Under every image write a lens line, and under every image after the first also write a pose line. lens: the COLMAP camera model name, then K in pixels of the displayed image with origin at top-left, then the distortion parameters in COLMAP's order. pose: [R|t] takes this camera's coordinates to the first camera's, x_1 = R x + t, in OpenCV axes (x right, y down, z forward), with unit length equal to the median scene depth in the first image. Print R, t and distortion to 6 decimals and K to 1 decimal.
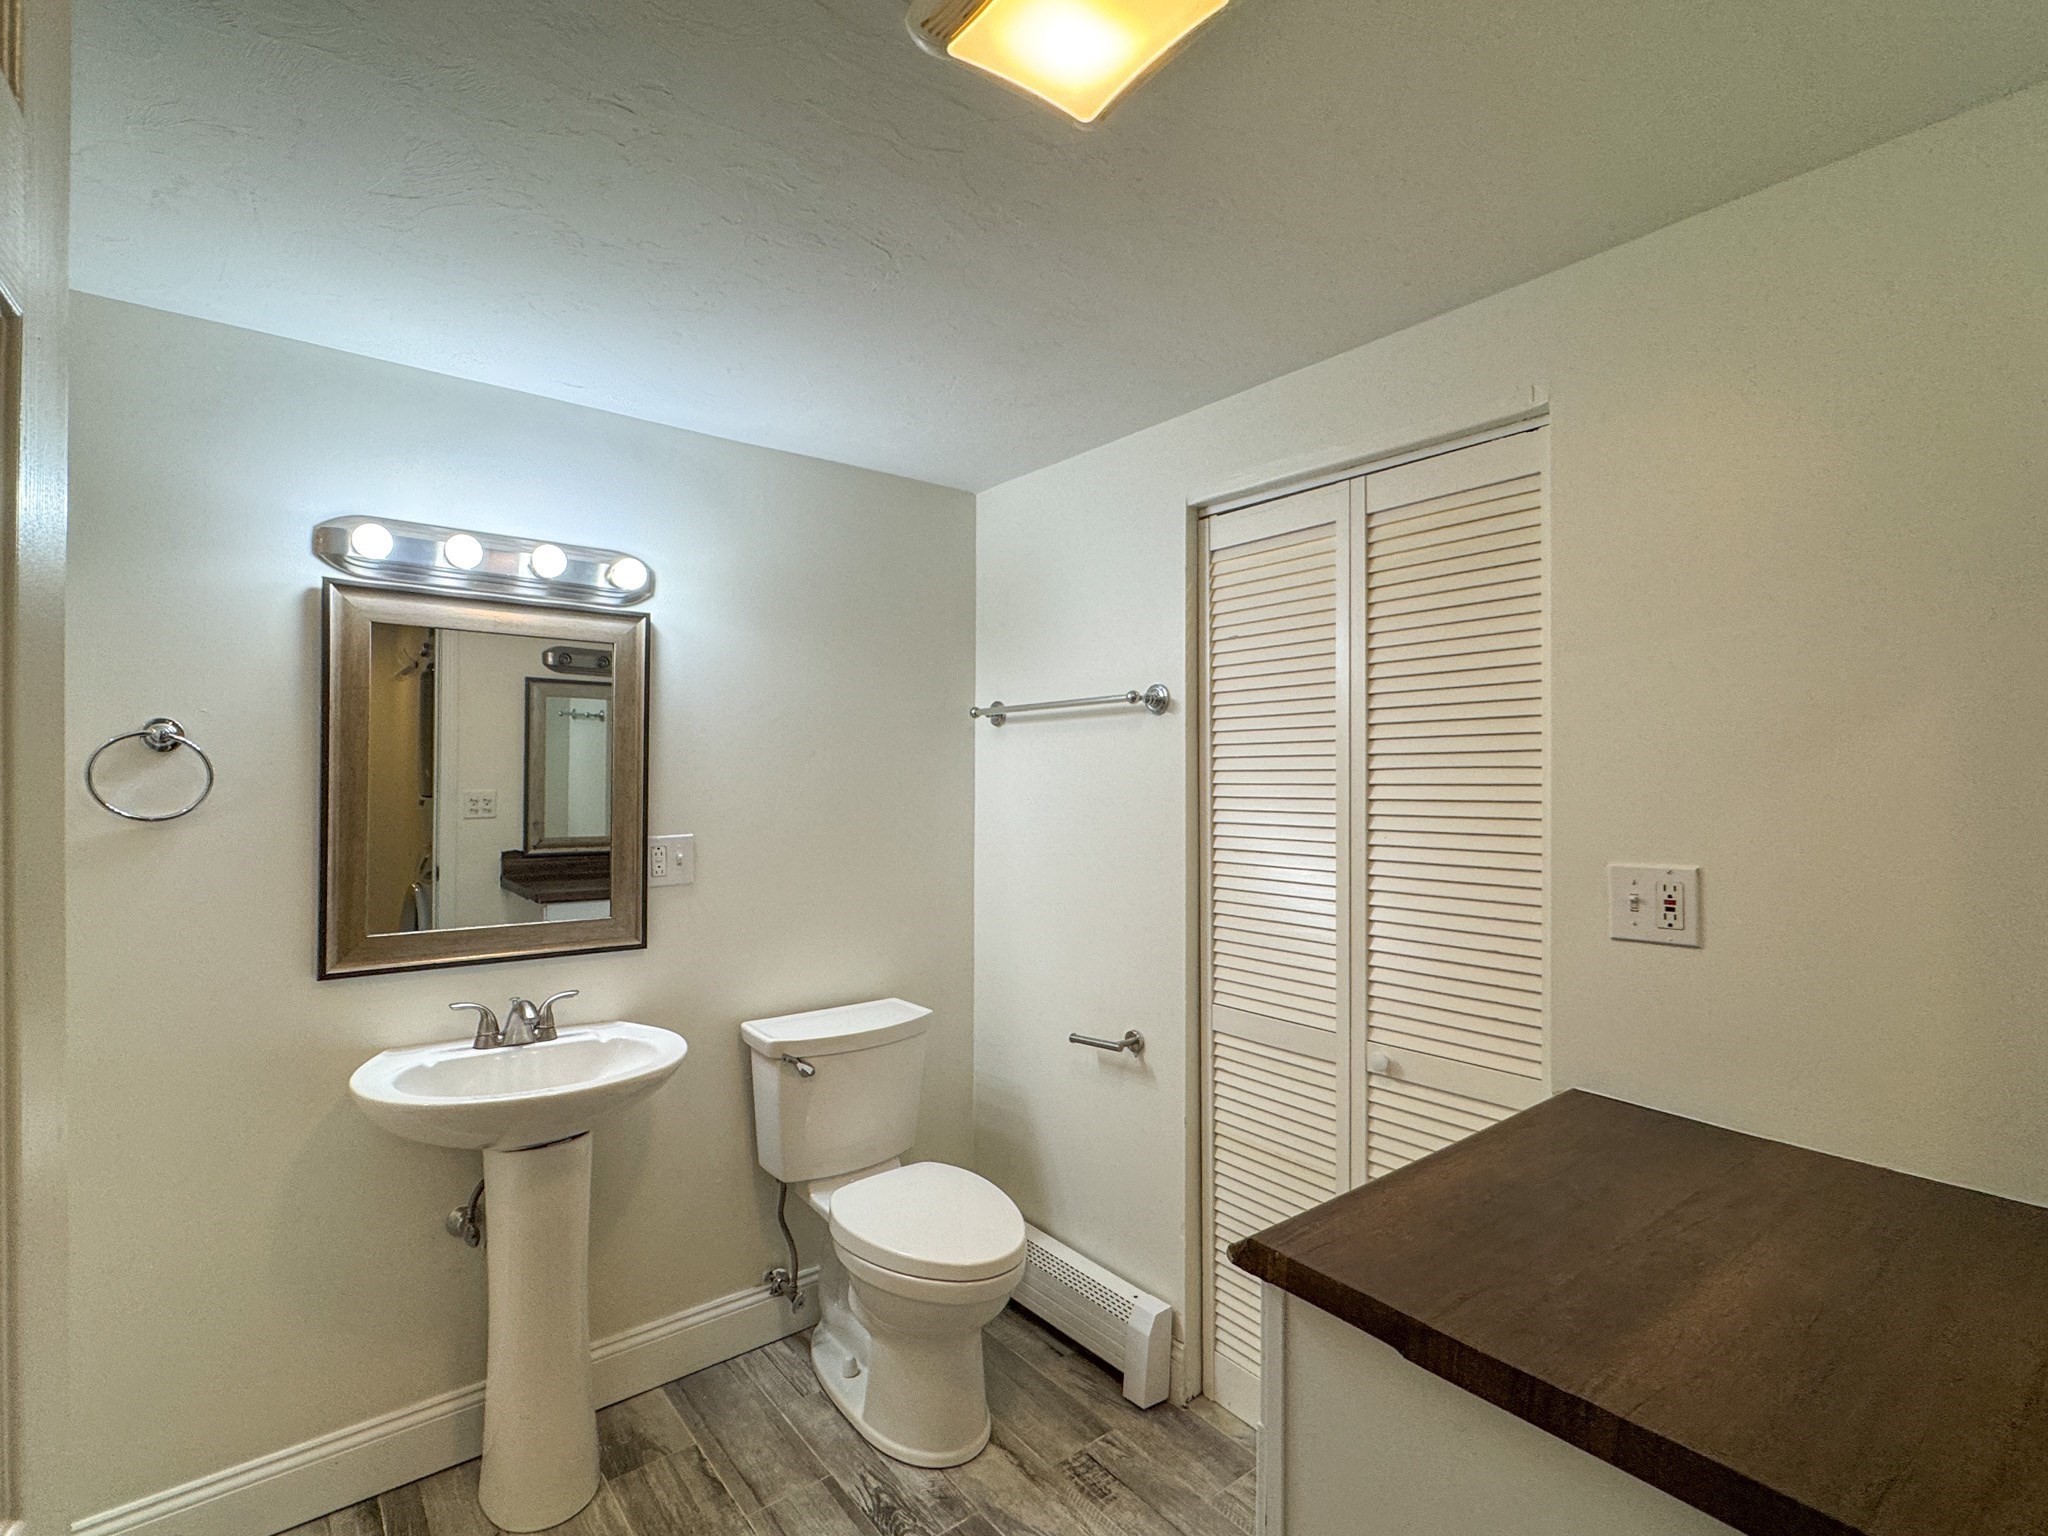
lens RADIAL K [[946.5, 0, 1011.7], [0, 946.5, 781.1], [0, 0, 1]] dist [-0.005539, 0.000244]
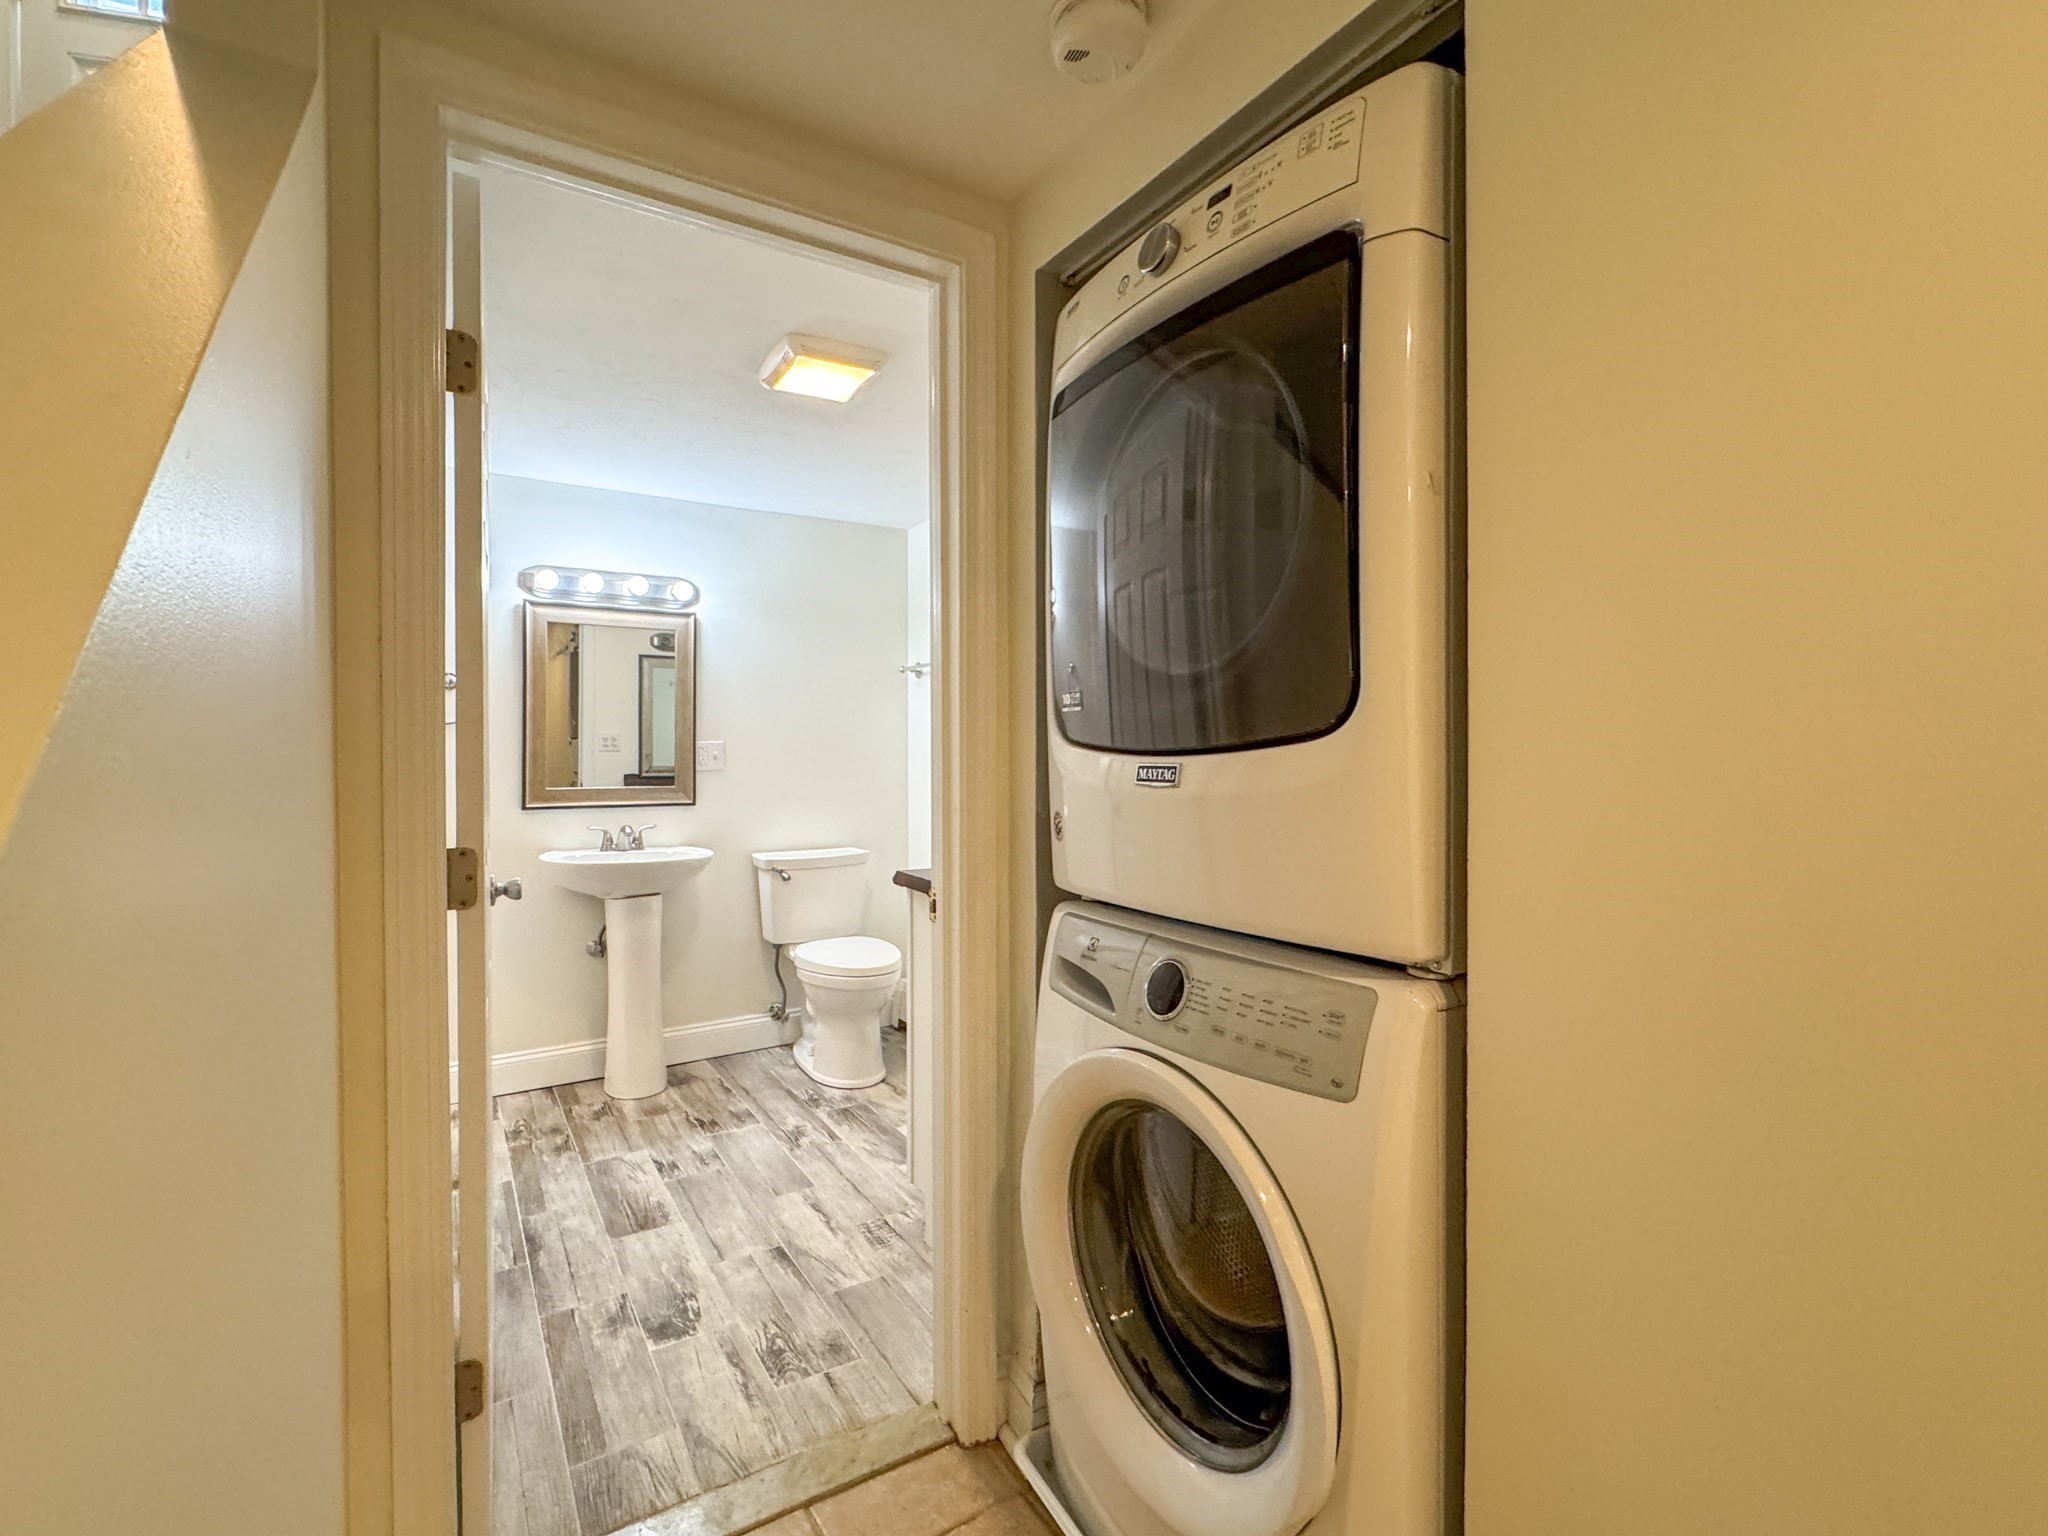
lens RADIAL K [[946.5, 0, 1038.9], [0, 946.5, 760.7], [0, 0, 1]] dist [-0.005539, 0.000244]
pose [[0.995266, -0.005591, -0.097032, 0.430102], [0.005743, 0.999983, 0.001282, 0.100203], [0.097023, -0.001833, 0.995280, -0.699942]]
